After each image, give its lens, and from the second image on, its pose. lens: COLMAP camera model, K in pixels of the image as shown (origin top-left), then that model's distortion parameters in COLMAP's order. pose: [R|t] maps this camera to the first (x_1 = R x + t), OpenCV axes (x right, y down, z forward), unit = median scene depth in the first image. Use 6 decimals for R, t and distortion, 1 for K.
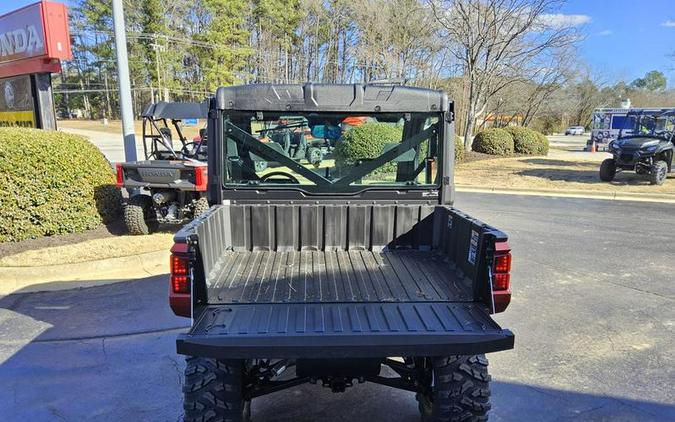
lens RADIAL K [[509.8, 0, 337.7], [0, 509.8, 266.5], [0, 0, 1]] dist [0.021664, -0.031792]
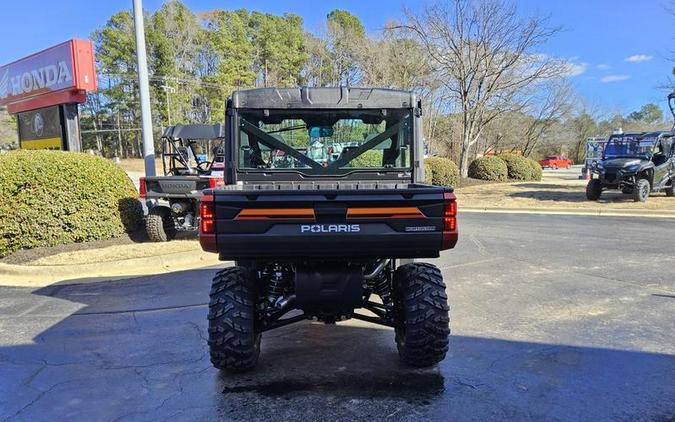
lens RADIAL K [[503.0, 0, 337.6], [0, 503.0, 271.1], [0, 0, 1]] dist [0.044625, -0.059560]
pose [[0.999866, -0.011860, -0.011259, 0.012845], [0.011202, 0.998322, -0.056807, 0.066440], [0.011914, 0.056673, 0.998322, -0.087670]]
